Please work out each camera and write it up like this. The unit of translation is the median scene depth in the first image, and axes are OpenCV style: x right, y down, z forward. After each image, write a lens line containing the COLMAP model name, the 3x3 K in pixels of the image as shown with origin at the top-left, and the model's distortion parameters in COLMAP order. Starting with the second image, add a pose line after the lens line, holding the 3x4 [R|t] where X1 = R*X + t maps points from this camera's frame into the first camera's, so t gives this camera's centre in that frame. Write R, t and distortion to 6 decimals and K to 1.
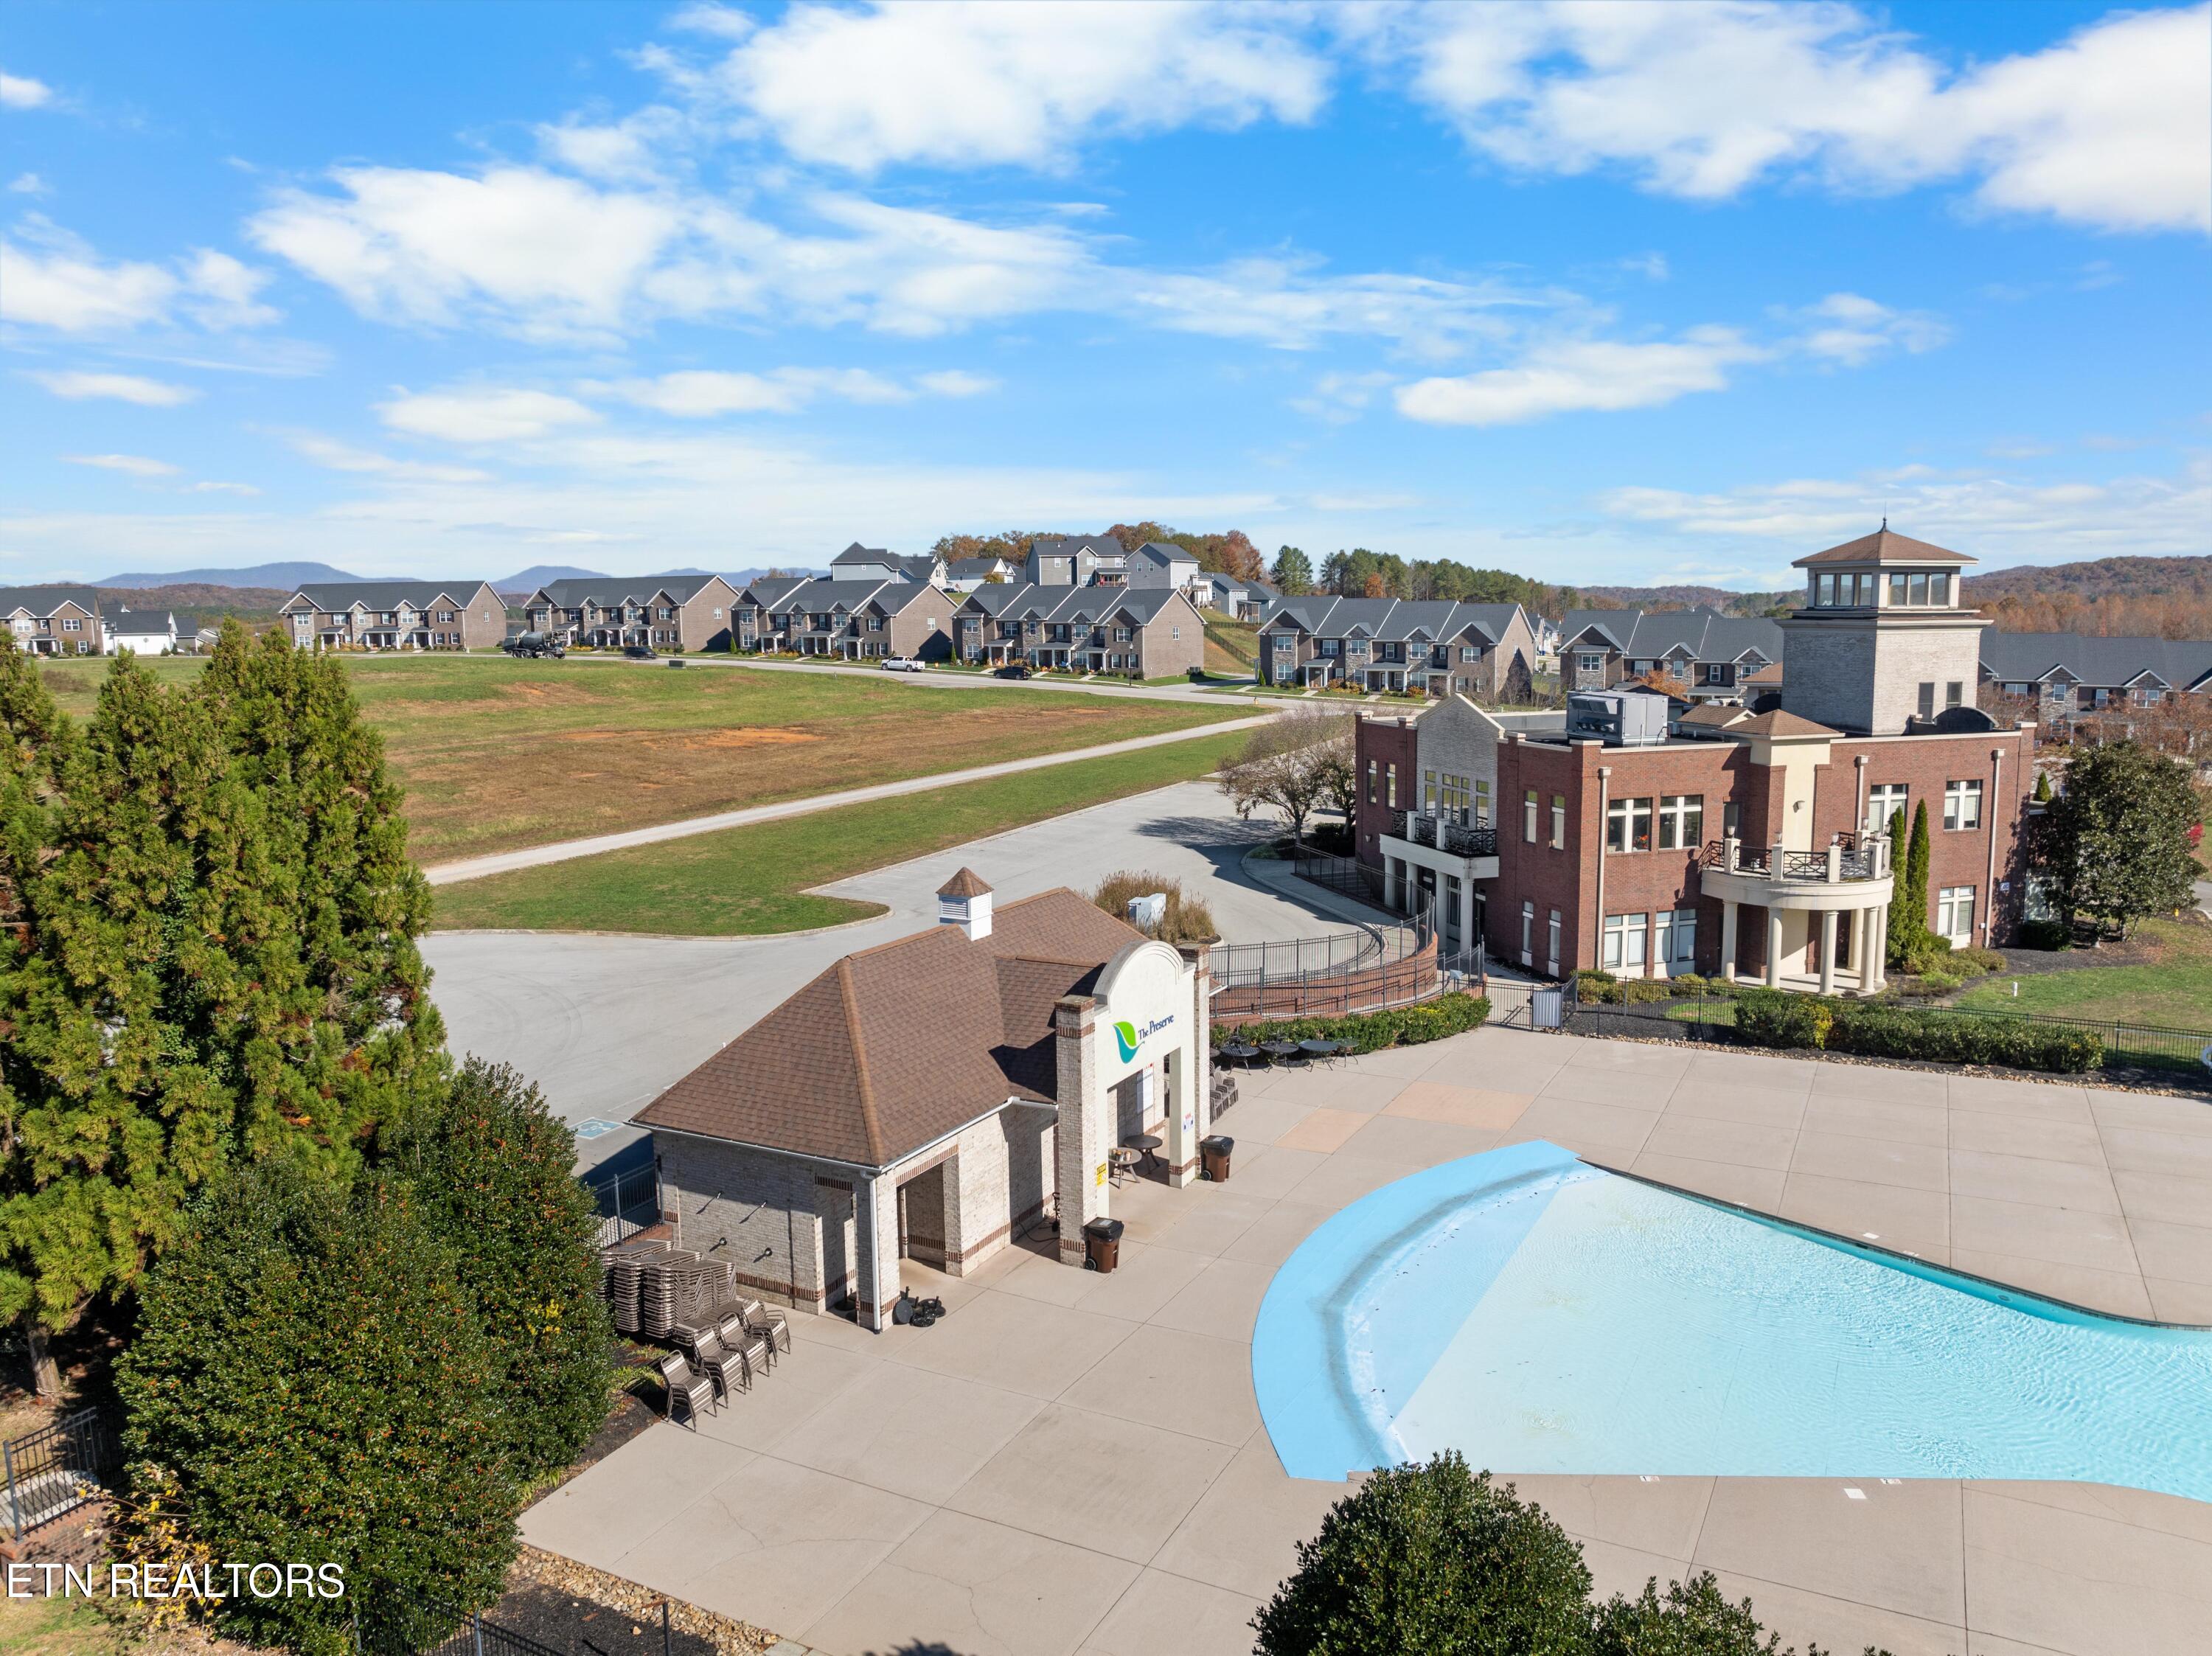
lens RADIAL K [[1549.2, 0, 1106.0], [0, 1549.2, 828.0], [0, 0, 1]] dist [-0.035403, -0.005648]
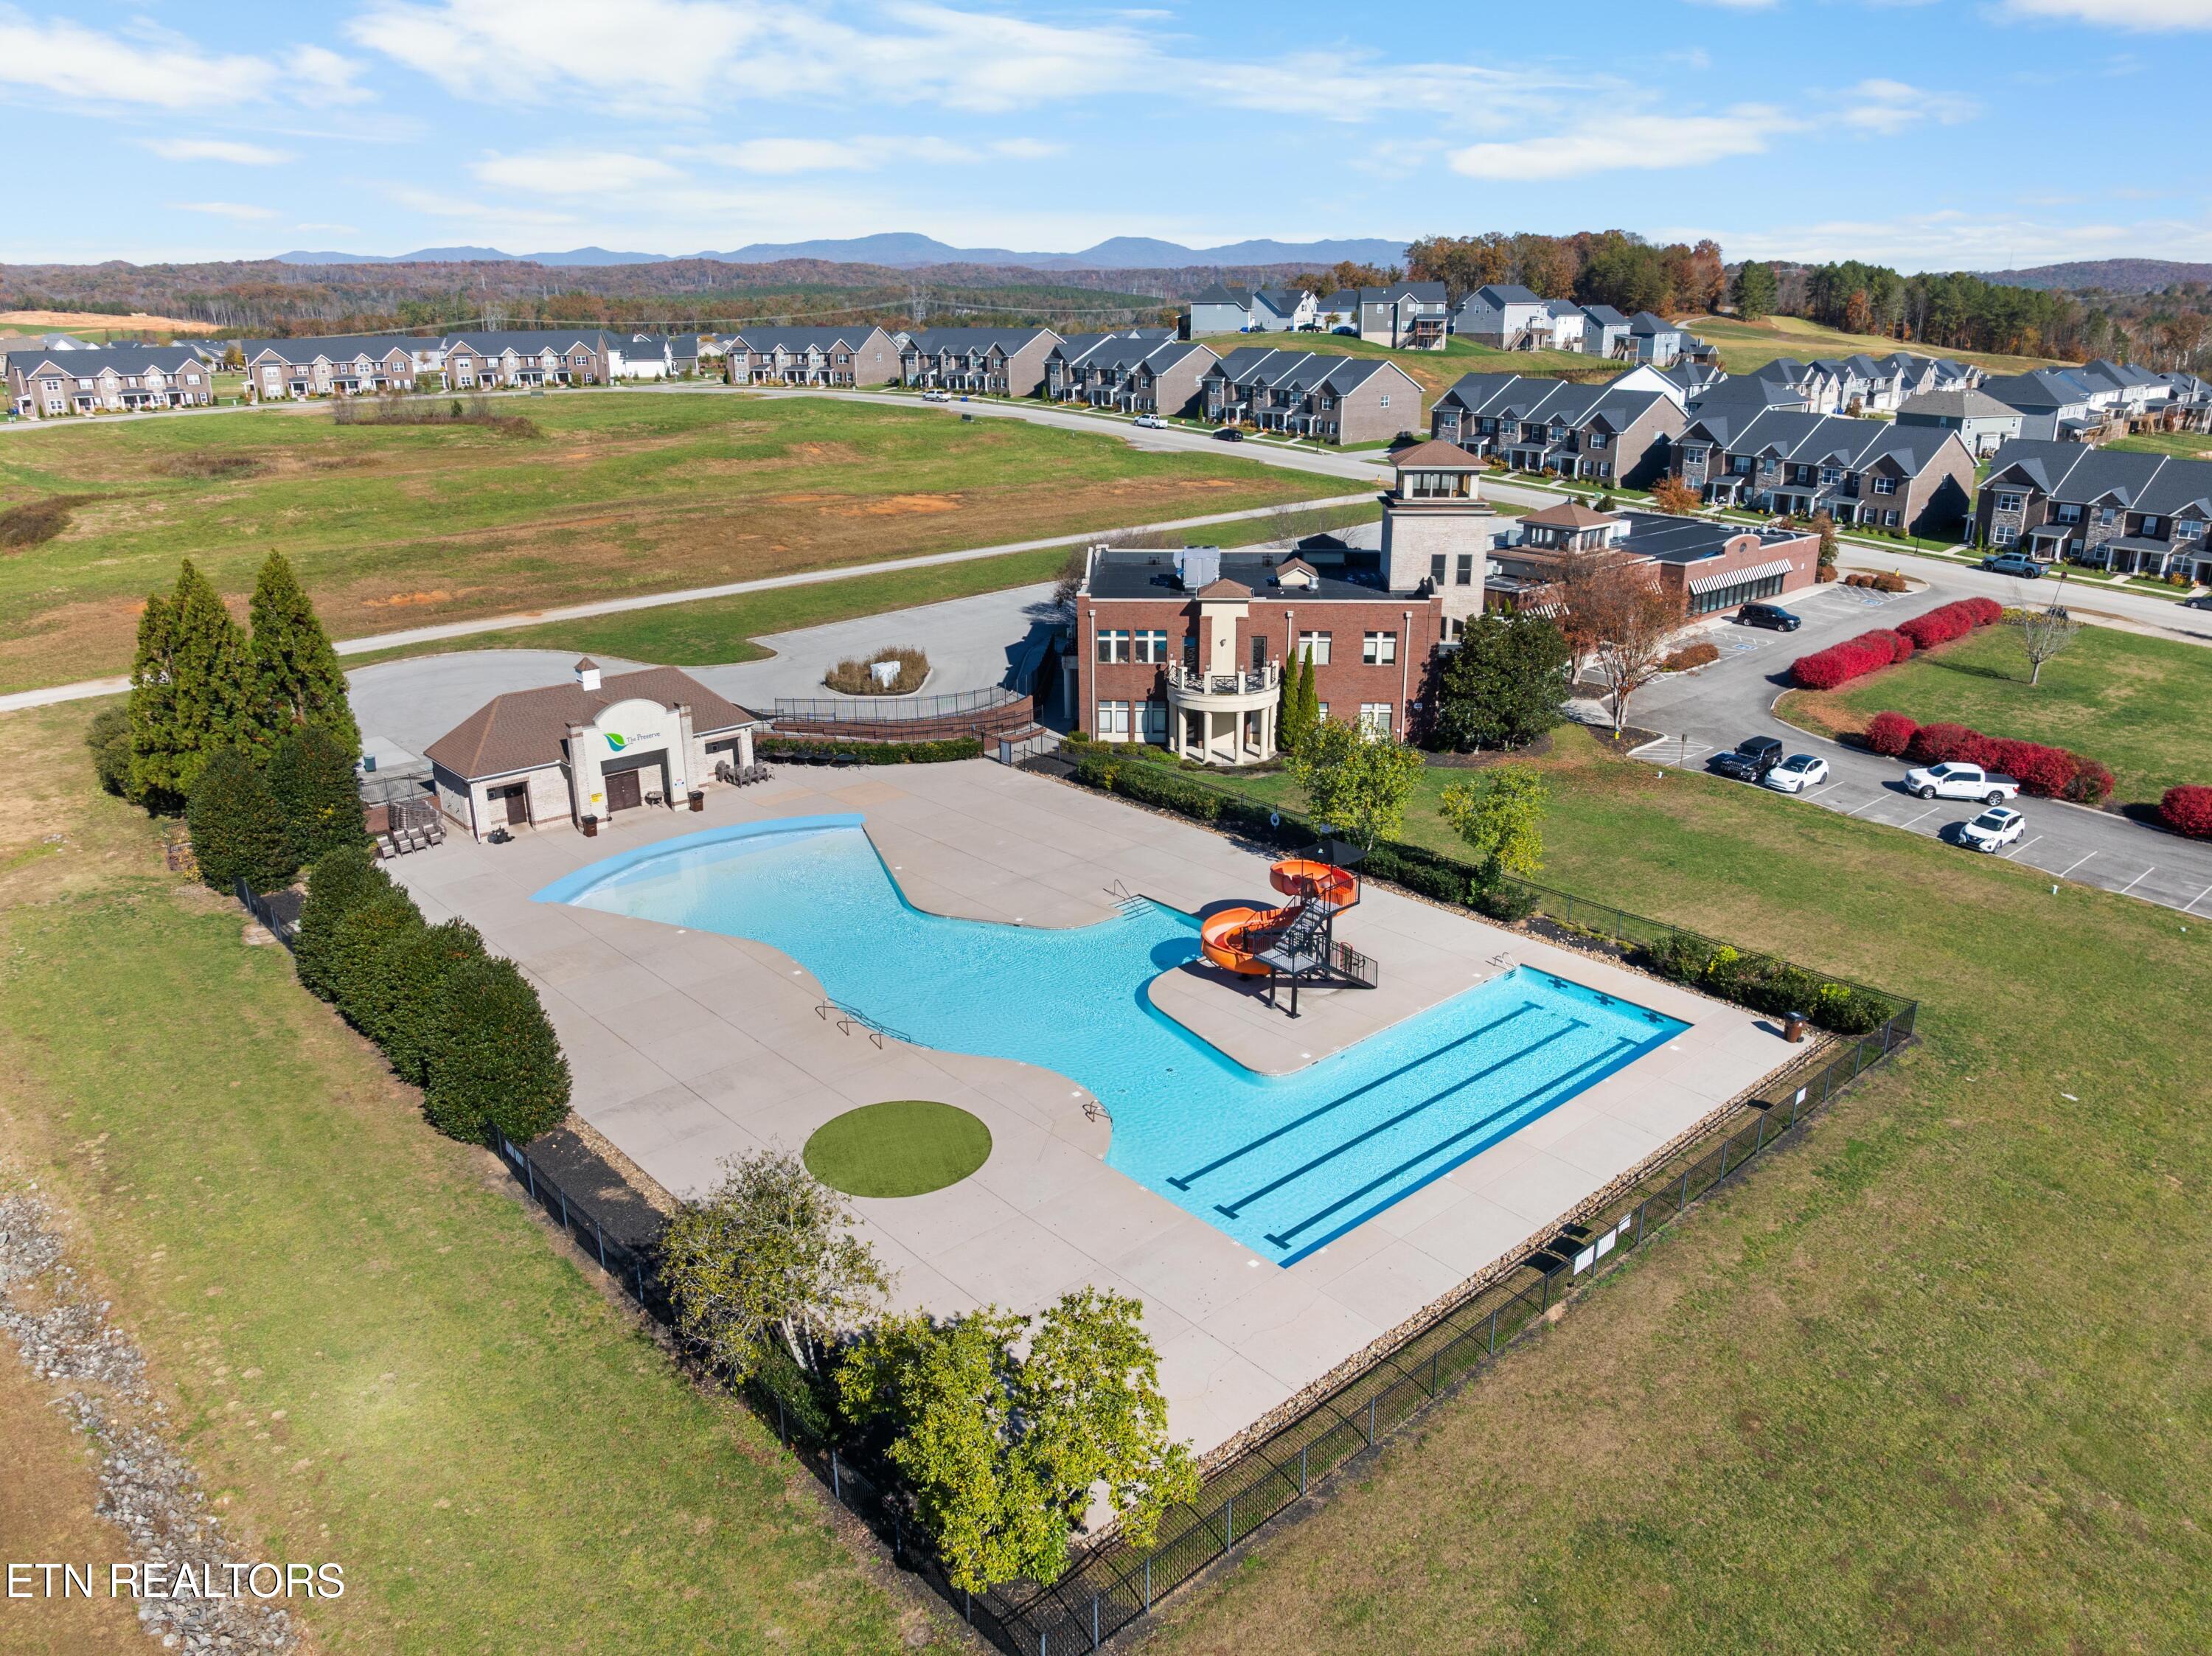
lens RADIAL K [[1549.2, 0, 1106.0], [0, 1549.2, 828.0], [0, 0, 1]] dist [-0.035403, -0.005648]
pose [[0.937592, 0.119771, -0.326460, 0.541902], [-0.052986, 0.977056, 0.206286, -0.091991], [0.343677, -0.176114, 0.922426, -0.327016]]
